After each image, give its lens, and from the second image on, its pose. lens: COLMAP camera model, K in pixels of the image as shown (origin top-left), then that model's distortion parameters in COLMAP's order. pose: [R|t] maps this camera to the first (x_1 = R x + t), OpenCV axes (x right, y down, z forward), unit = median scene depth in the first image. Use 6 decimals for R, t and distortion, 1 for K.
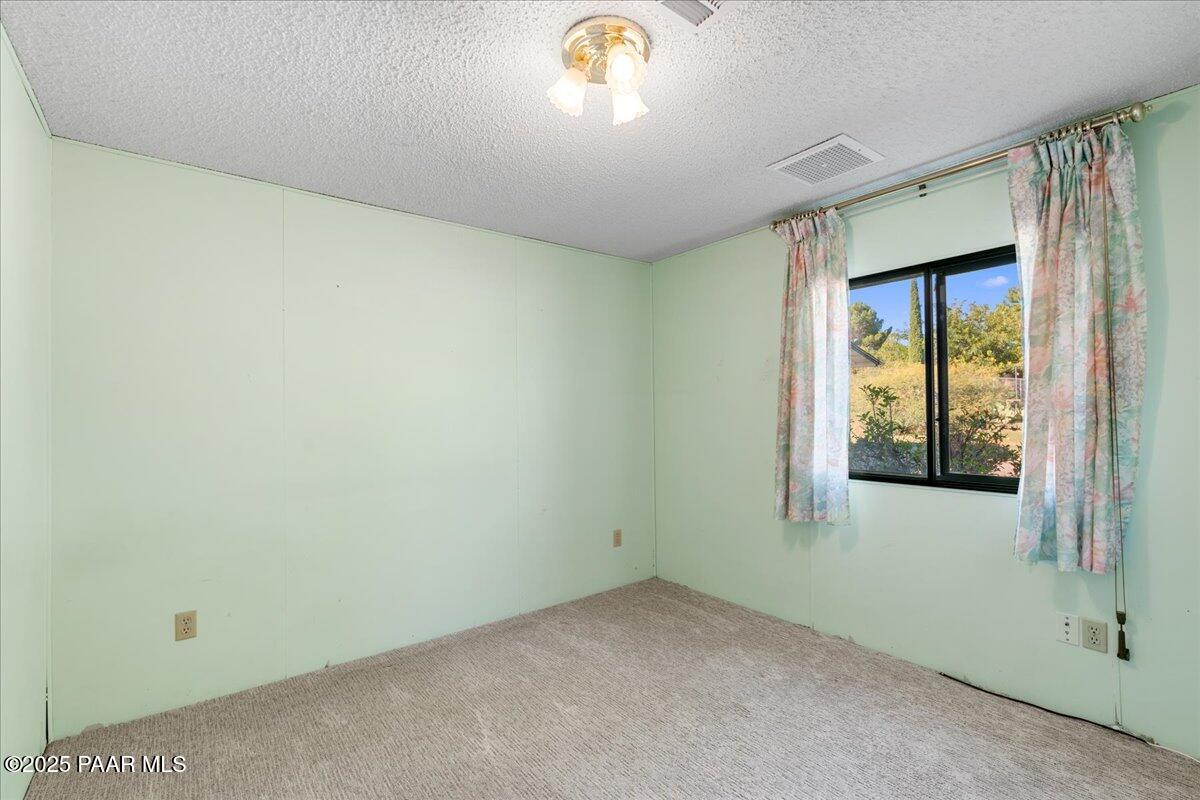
lens RADIAL K [[534.7, 0, 602.0], [0, 534.7, 403.7], [0, 0, 1]] dist [0.000319, 0.000130]
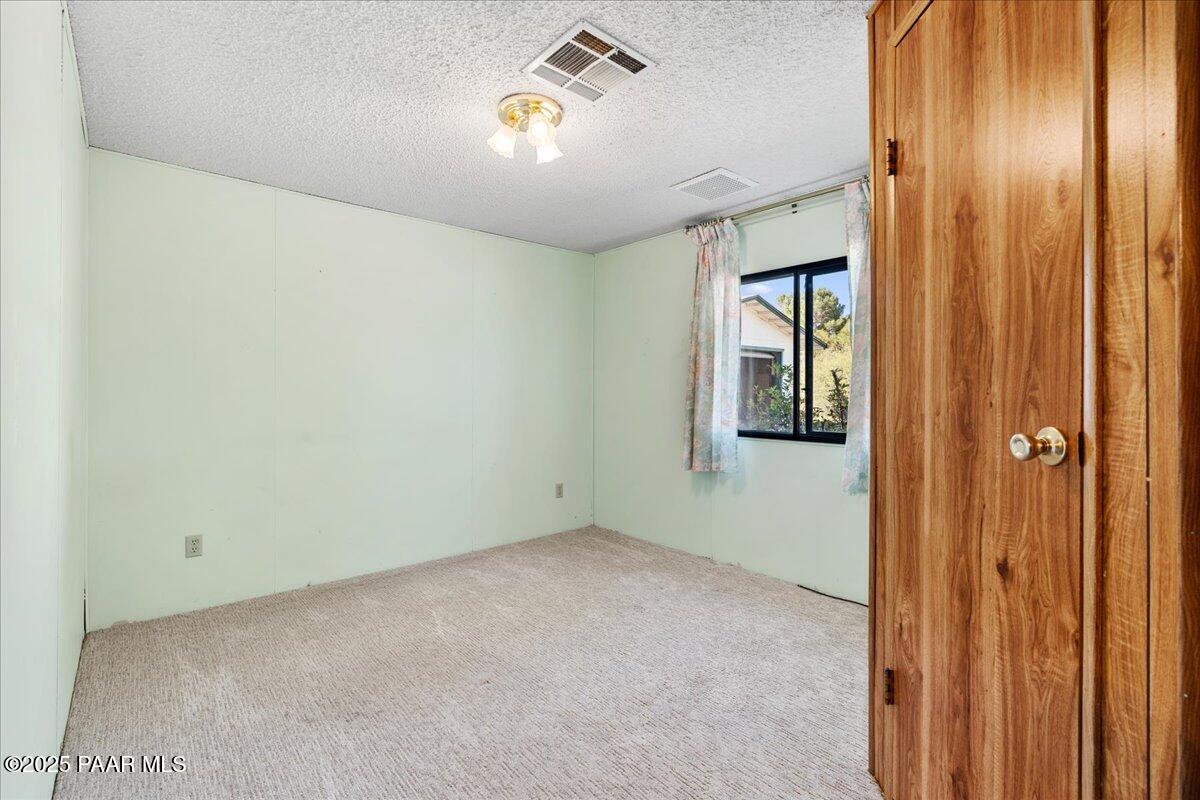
lens RADIAL K [[540.8, 0, 600.8], [0, 540.8, 390.3], [0, 0, 1]] dist [-0.000790, 0.000147]
pose [[0.998574, 0.015116, 0.051210, 0.073473], [-0.015736, 0.999807, 0.011733, 0.023041], [-0.051023, -0.012522, 0.998619, -0.239730]]
